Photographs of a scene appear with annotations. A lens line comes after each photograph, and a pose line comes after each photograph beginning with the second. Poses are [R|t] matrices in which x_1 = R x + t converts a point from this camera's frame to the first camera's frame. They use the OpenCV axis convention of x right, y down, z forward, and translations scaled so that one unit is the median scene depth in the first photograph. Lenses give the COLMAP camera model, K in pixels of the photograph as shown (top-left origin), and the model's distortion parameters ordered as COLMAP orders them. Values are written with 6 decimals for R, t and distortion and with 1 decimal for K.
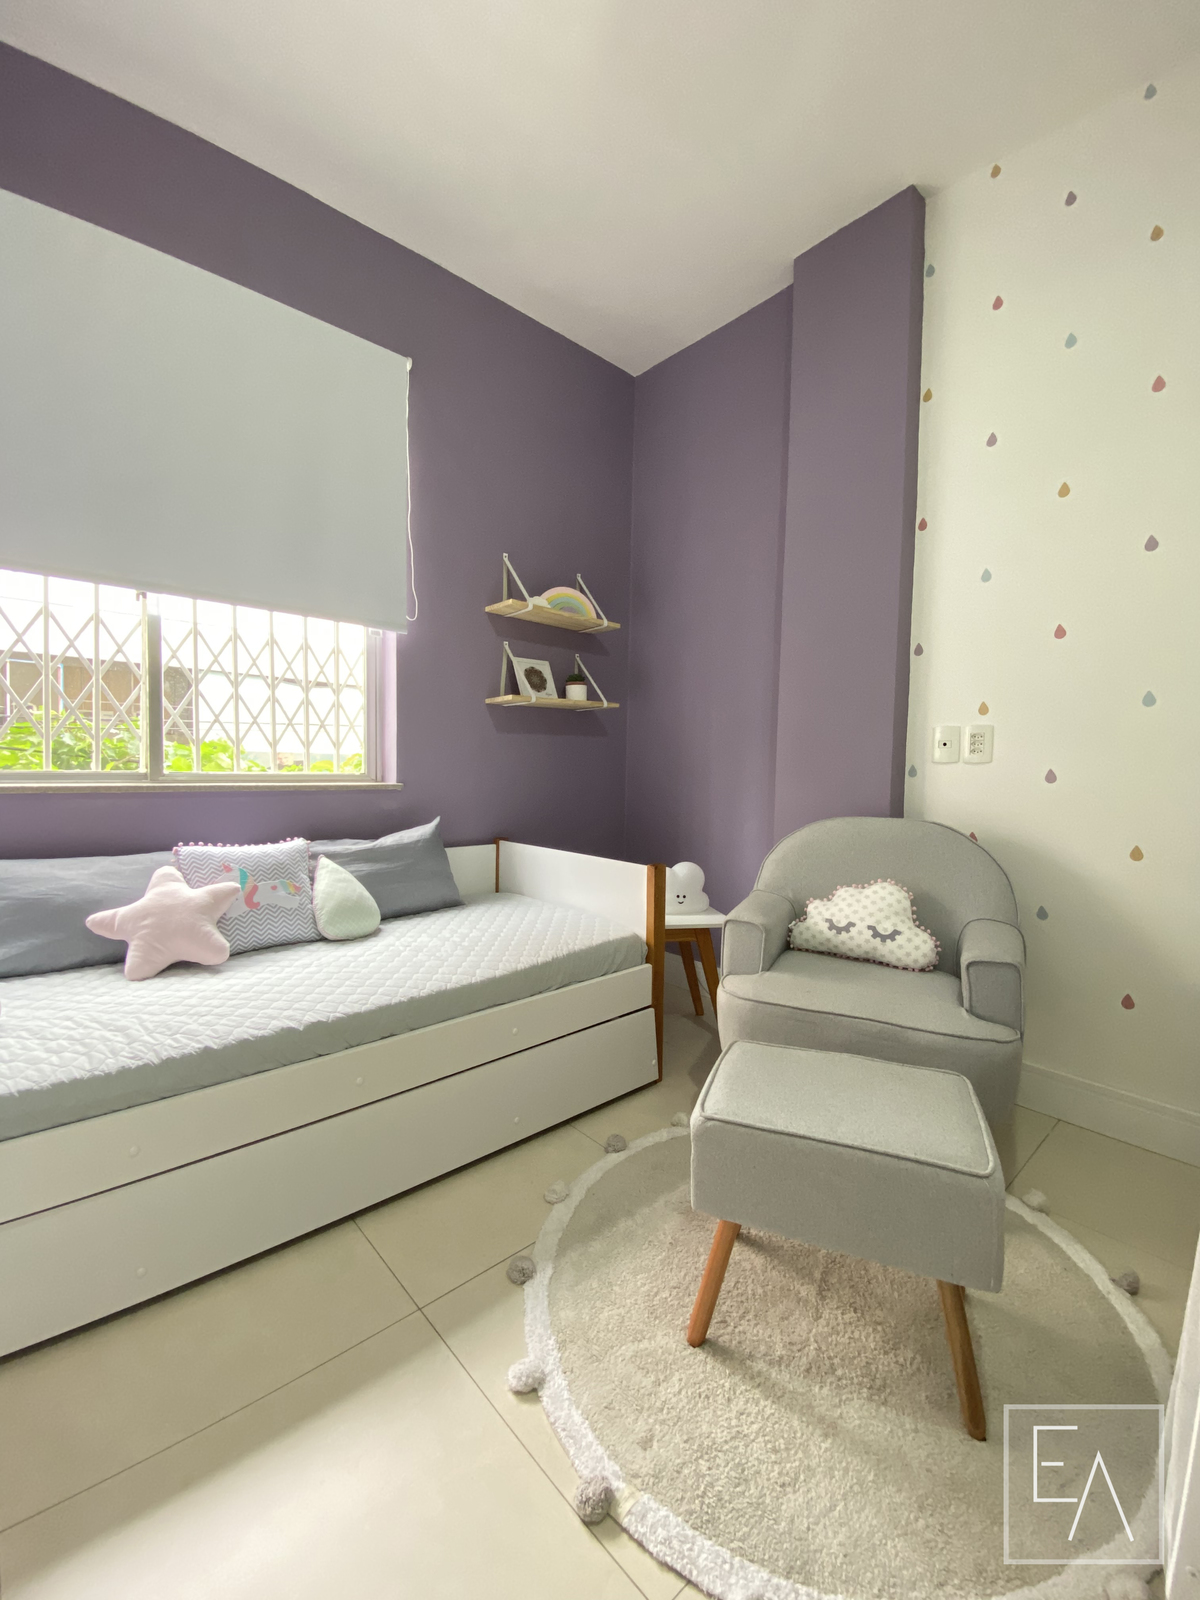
lens RADIAL K [[644.1, 0, 620.5], [0, 644.1, 795.4], [0, 0, 1]] dist [0.000361, -0.017284]
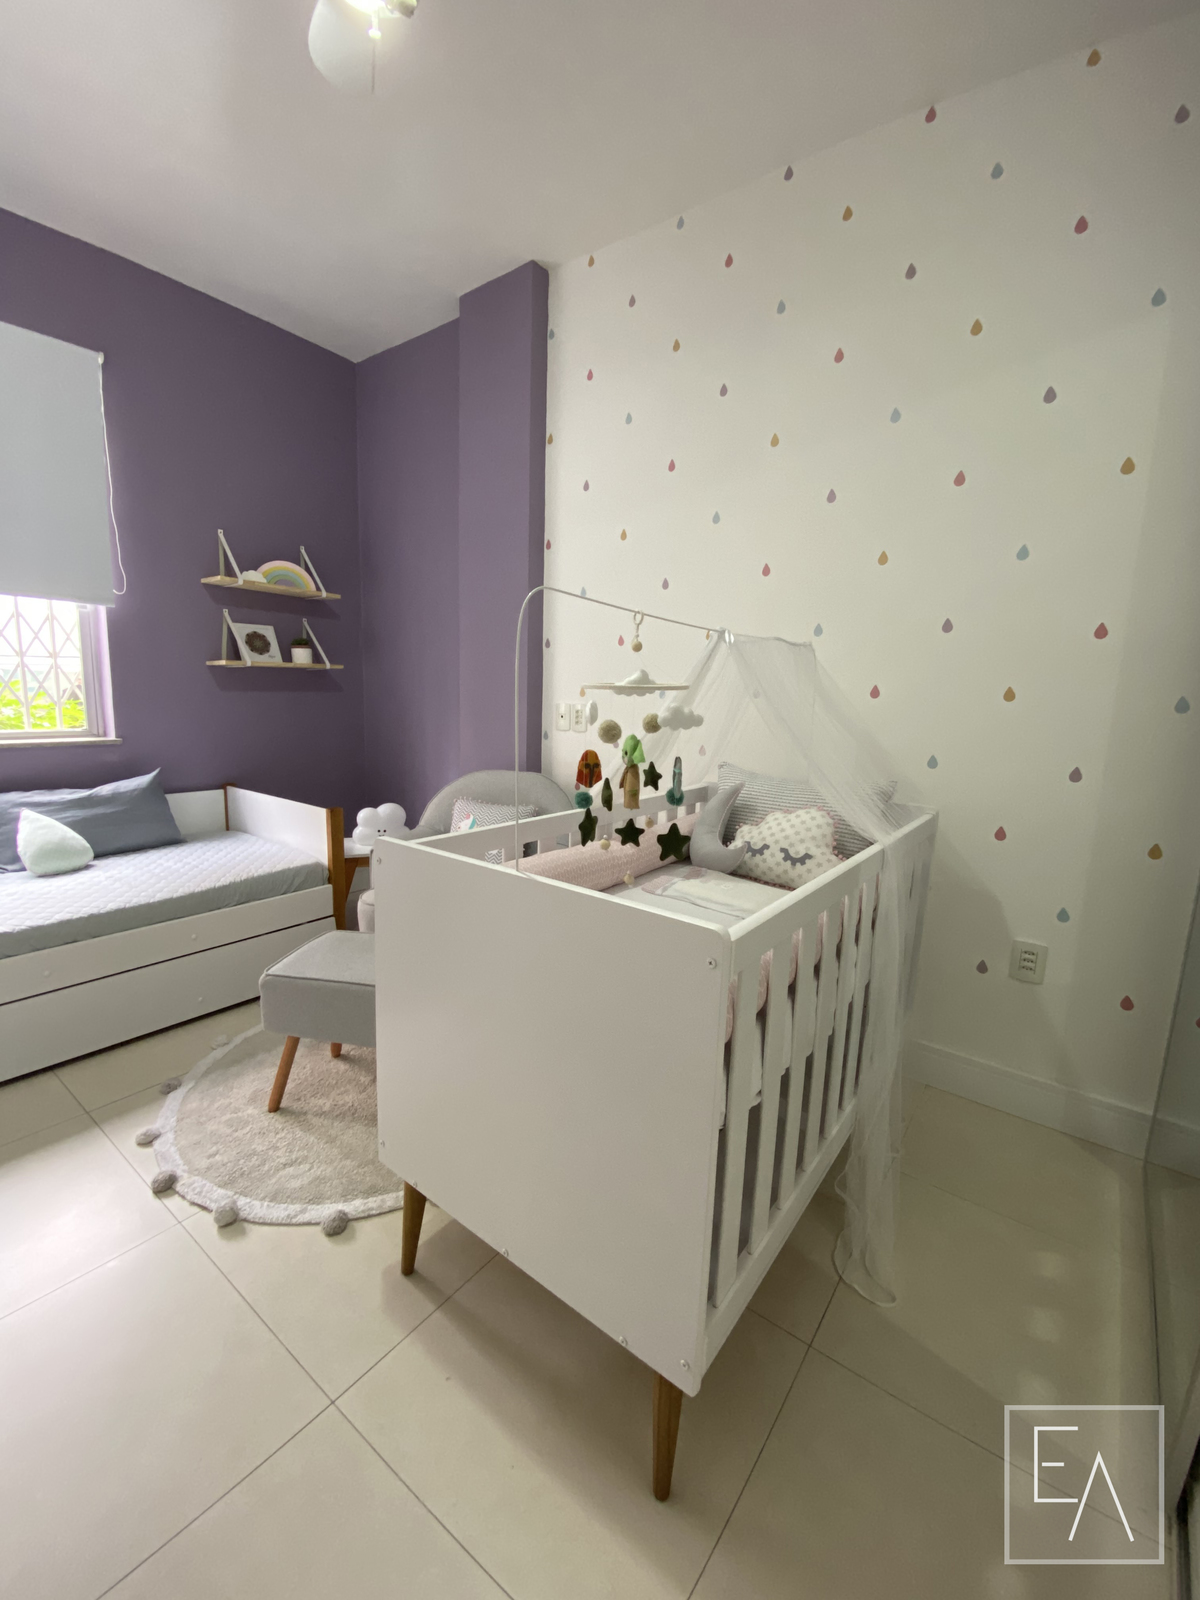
lens RADIAL K [[644.1, 0, 620.5], [0, 644.1, 795.4], [0, 0, 1]] dist [0.000361, -0.017284]
pose [[0.978096, -0.011087, 0.207859, 0.342445], [-0.012973, 0.993393, 0.114028, -0.070292], [-0.207750, -0.114227, 0.971490, -0.353312]]
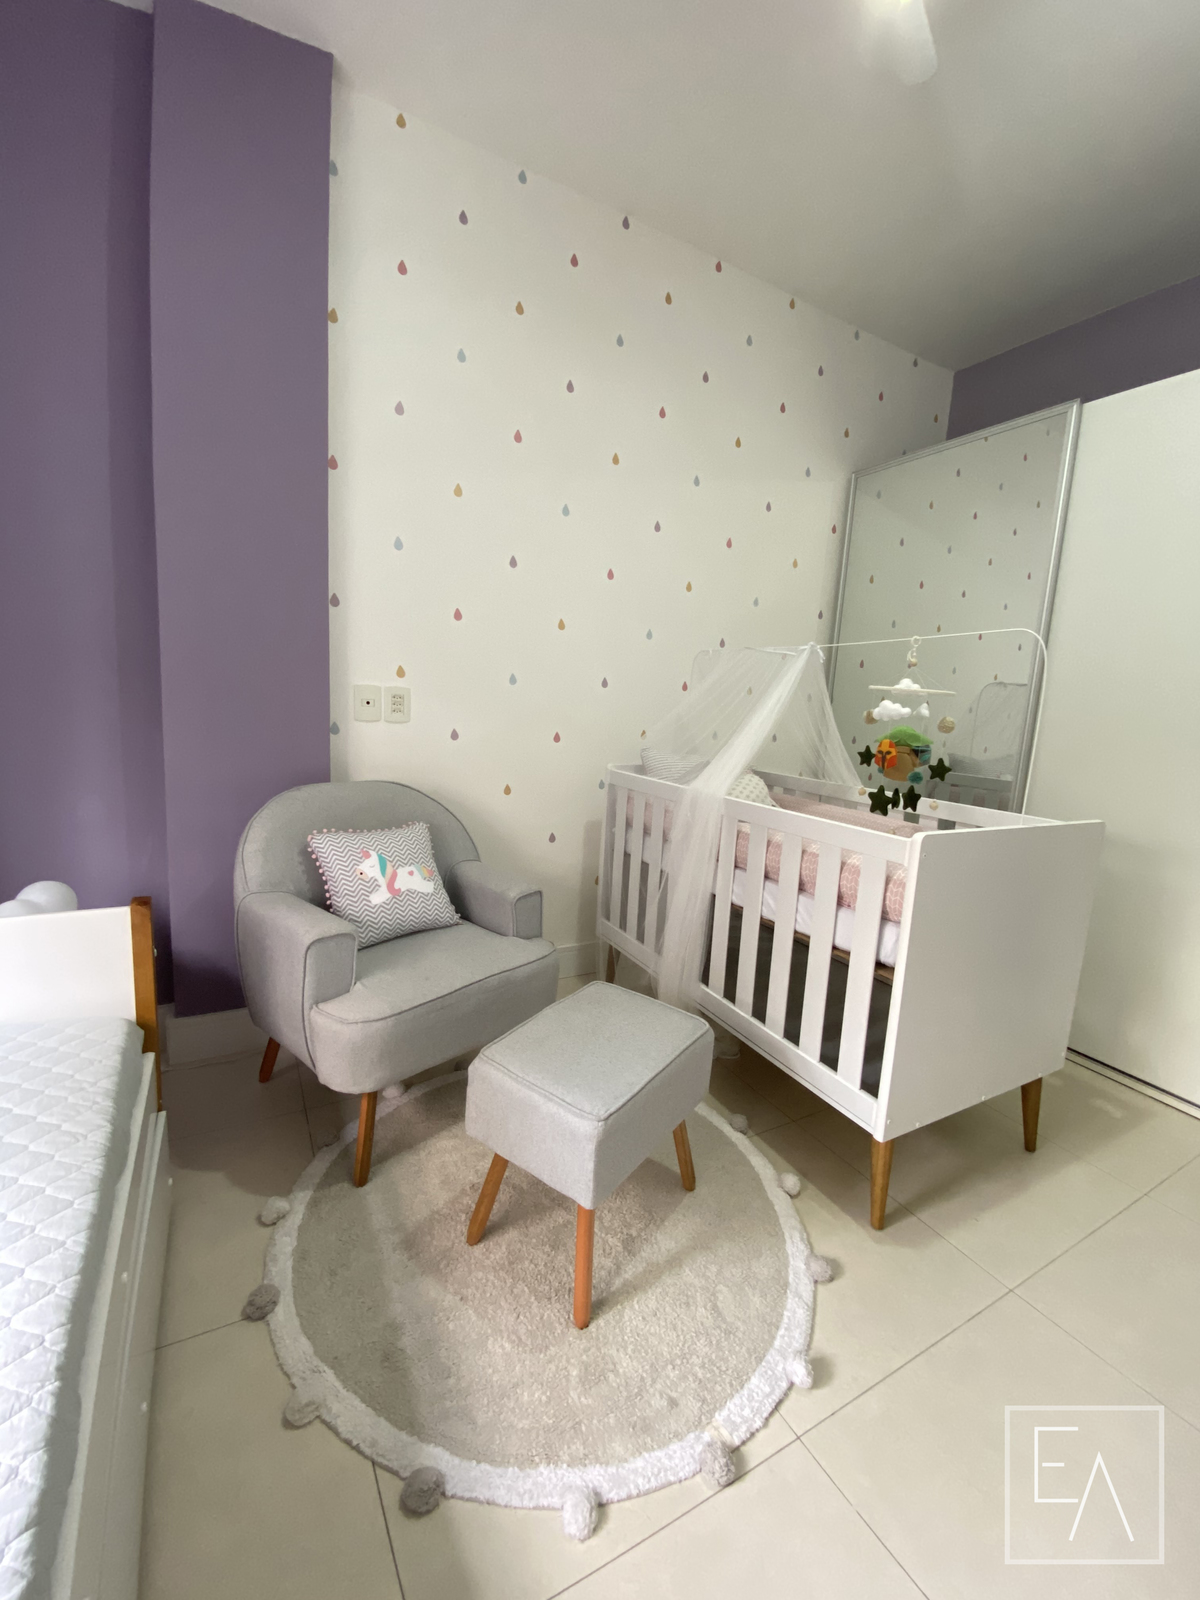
lens RADIAL K [[637.2, 0, 597.5], [0, 637.2, 792.7], [0, 0, 1]] dist [0.000109, -0.013195]
pose [[0.237550, -0.137280, 0.961626, -0.401192], [-0.010074, 0.989562, 0.143757, -0.087135], [-0.971323, -0.043836, 0.233687, 0.402094]]
